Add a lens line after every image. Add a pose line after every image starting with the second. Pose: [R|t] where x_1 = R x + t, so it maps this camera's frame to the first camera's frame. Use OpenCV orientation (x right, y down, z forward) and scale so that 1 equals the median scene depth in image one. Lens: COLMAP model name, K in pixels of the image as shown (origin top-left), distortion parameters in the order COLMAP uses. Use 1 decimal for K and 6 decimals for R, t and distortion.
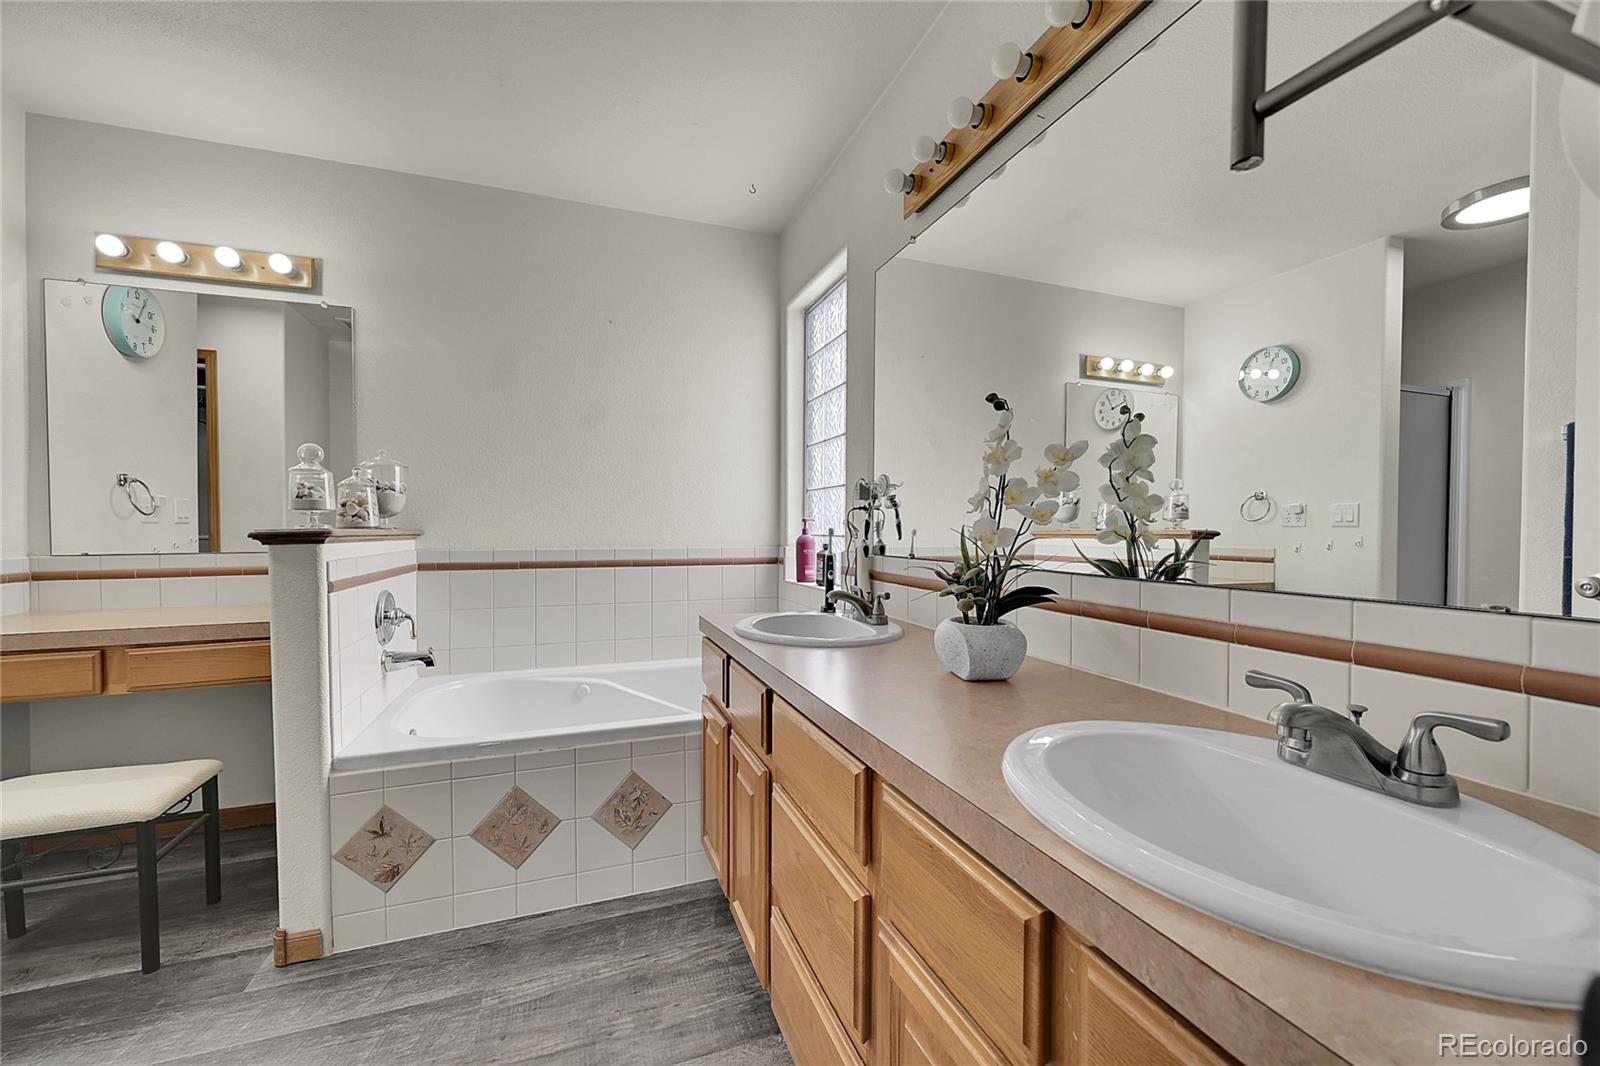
lens RADIAL K [[629.8, 0, 791.8], [0, 629.8, 539.2], [0, 0, 1]] dist [0.000011, 0.000018]
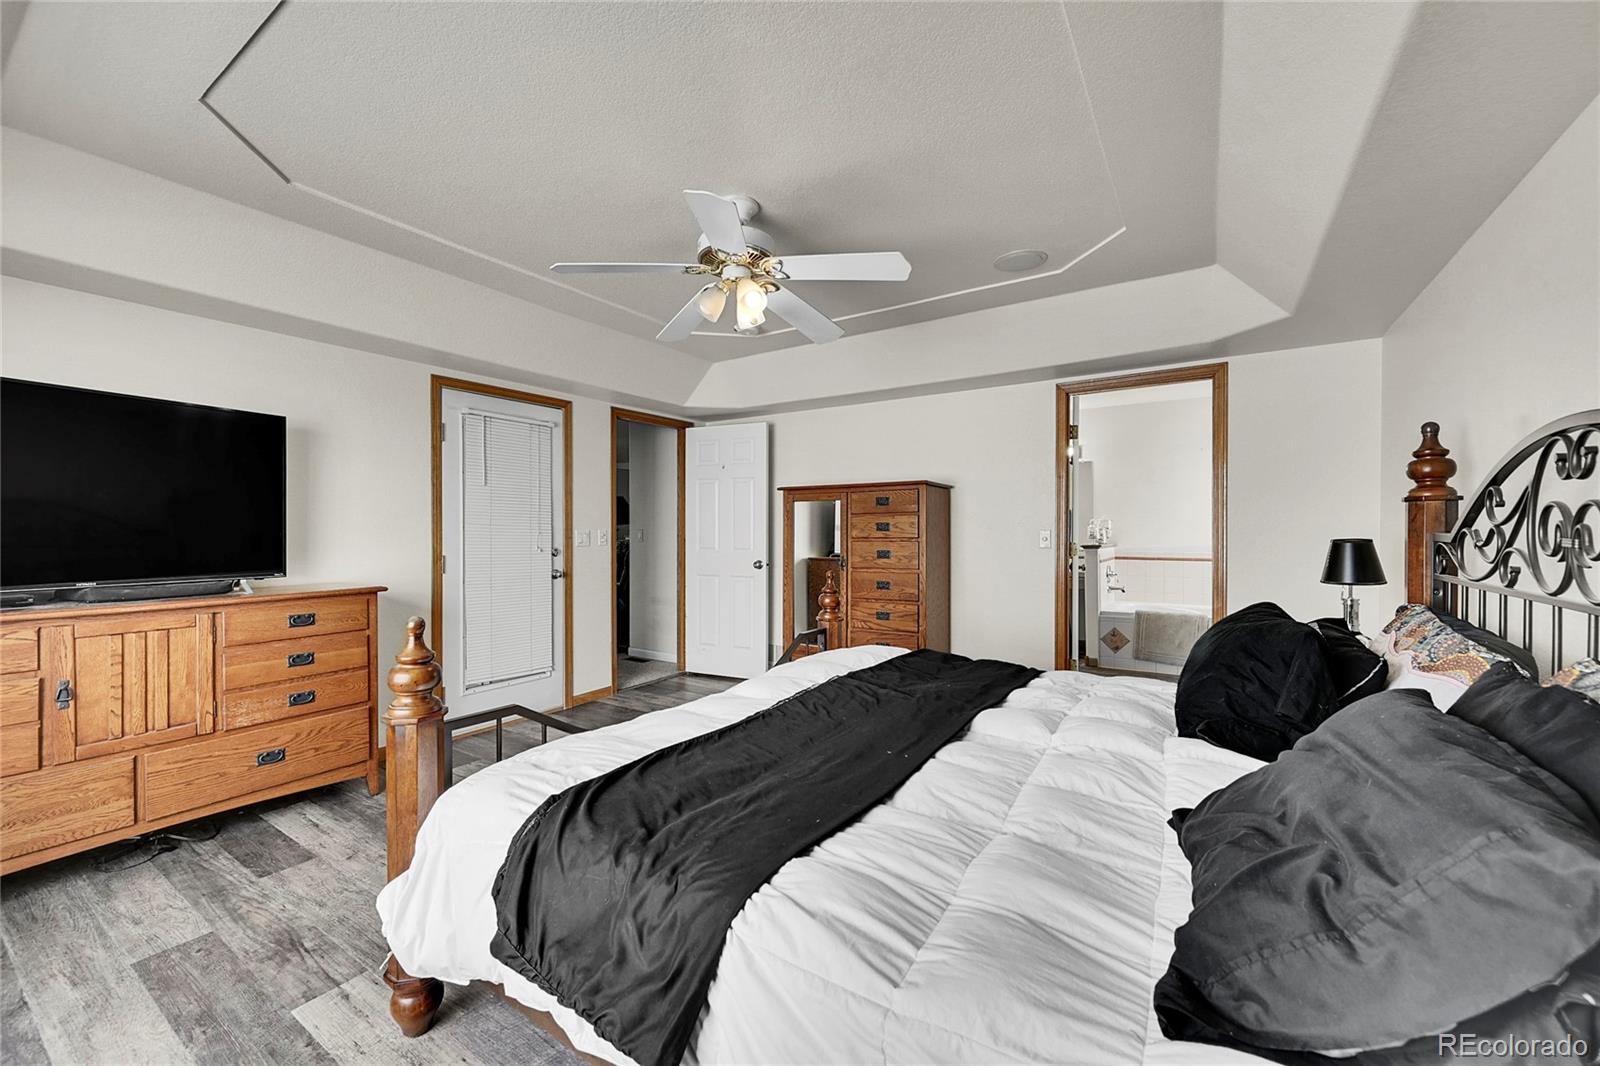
lens RADIAL K [[629.8, 0, 796.6], [0, 629.8, 533.1], [0, 0, 1]] dist [0.000011, 0.000018]
pose [[0.609539, 0.002951, -0.792750, 0.771996], [-0.011111, 0.999927, -0.004821, -0.034678], [0.792678, 0.011747, 0.609527, -1.889013]]
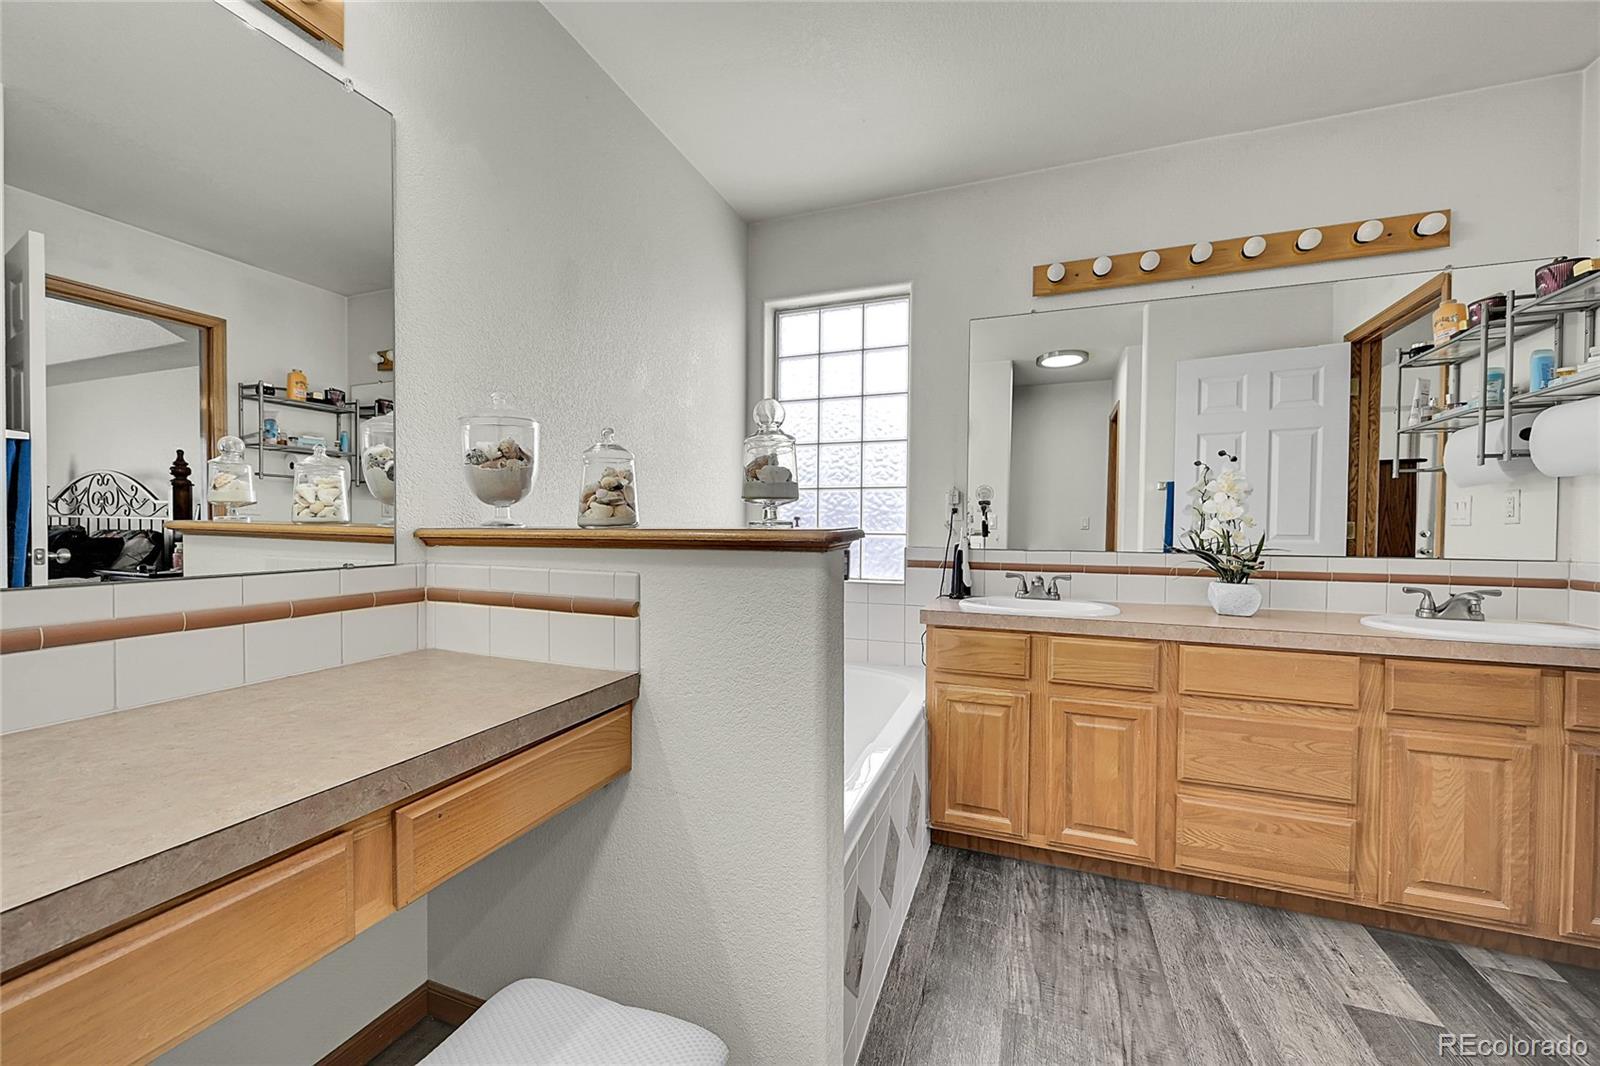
lens RADIAL K [[629.8, 0, 793.2], [0, 629.8, 535.8], [0, 0, 1]] dist [0.000011, 0.000018]
pose [[0.650740, -0.002715, 0.759295, -1.000756], [-0.000133, 0.999993, 0.003690, -0.007615], [-0.759300, -0.002502, 0.650736, 0.435083]]
